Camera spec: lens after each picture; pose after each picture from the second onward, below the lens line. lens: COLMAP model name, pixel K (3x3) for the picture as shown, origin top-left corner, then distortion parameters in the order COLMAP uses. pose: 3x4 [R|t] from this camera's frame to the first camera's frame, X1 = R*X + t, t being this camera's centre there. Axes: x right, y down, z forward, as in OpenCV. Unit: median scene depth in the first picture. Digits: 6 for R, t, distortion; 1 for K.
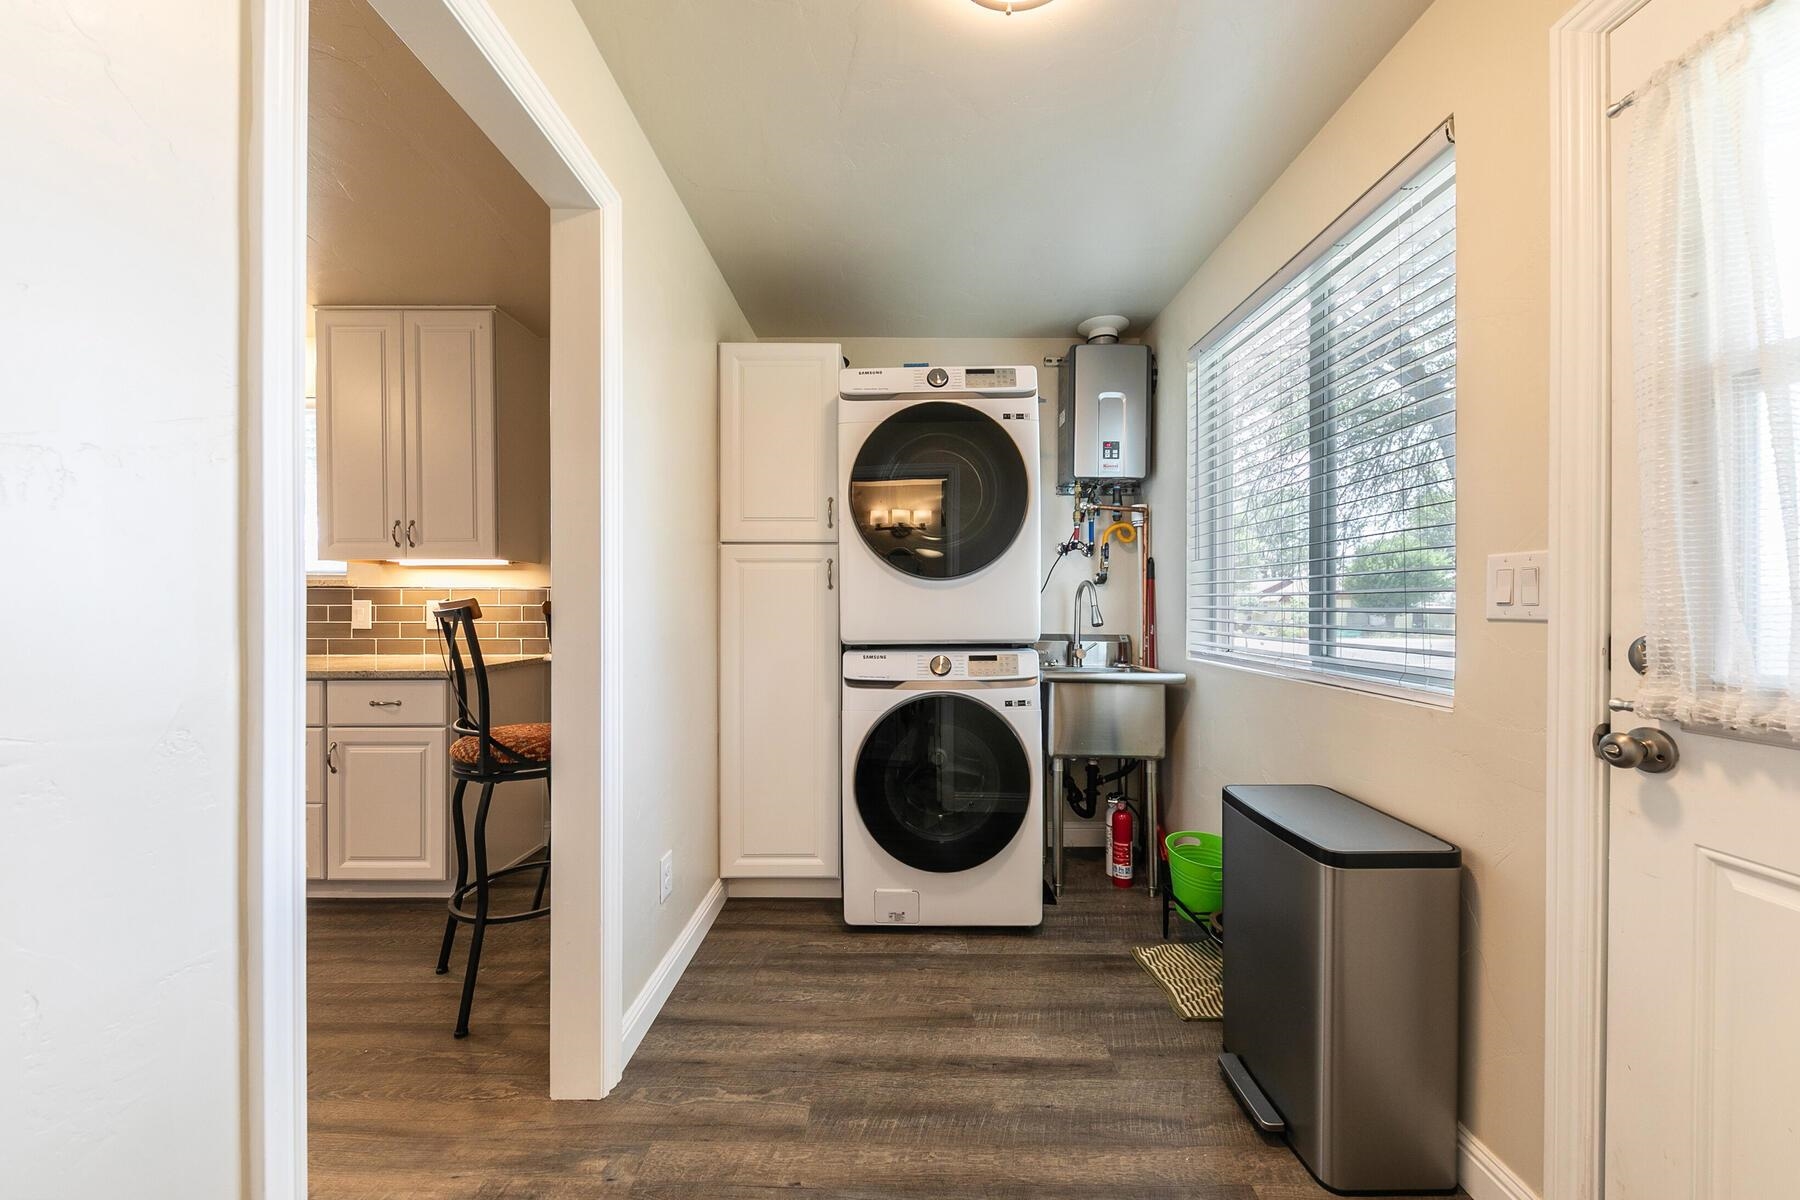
lens RADIAL K [[624.6, 0, 913.4], [0, 624.6, 607.4], [0, 0, 1]] dist [-0.000014, -0.000300]
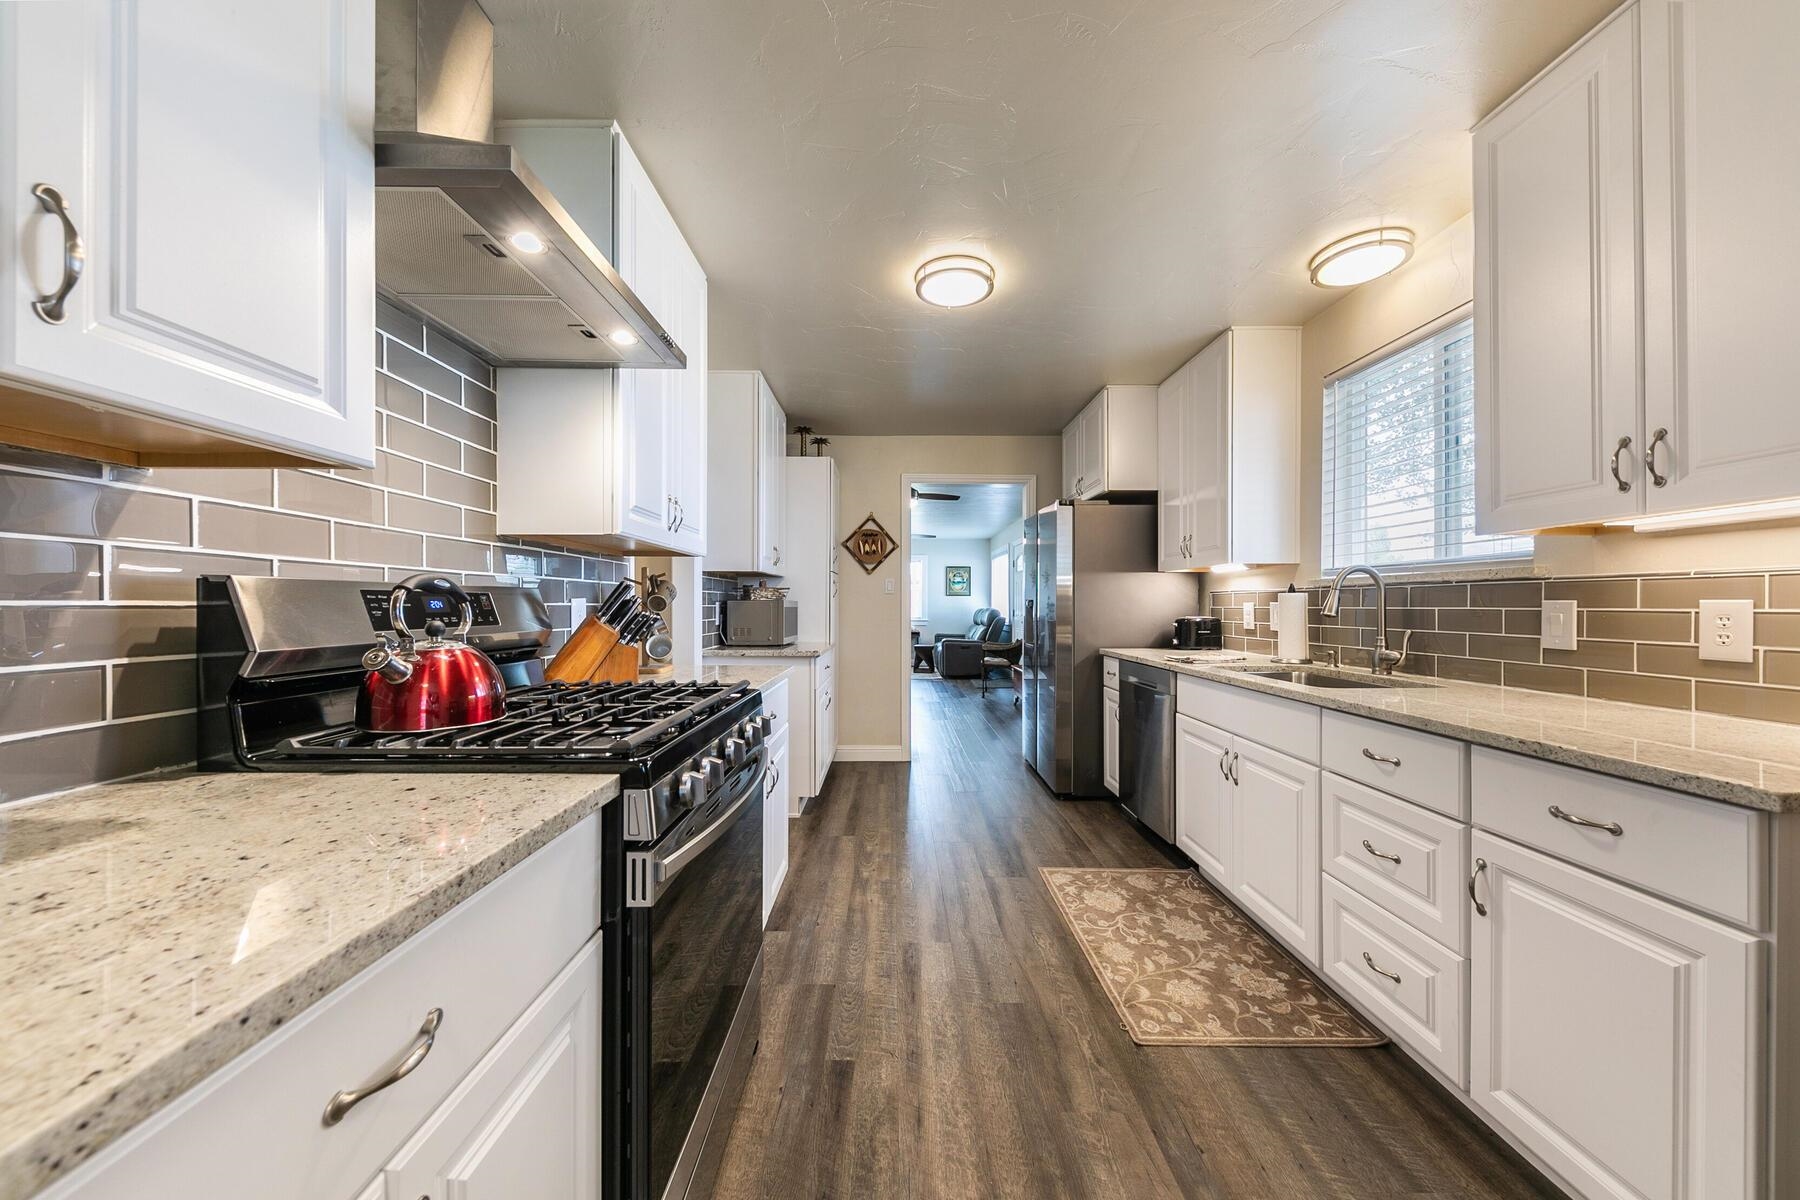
lens RADIAL K [[624.6, 0, 907.5], [0, 624.6, 604.8], [0, 0, 1]] dist [-0.000014, -0.000300]
pose [[-0.001693, 0.001529, -0.999997, -0.333544], [-0.003466, 0.999993, 0.001535, -0.006545], [0.999993, 0.003469, -0.001688, 0.437231]]
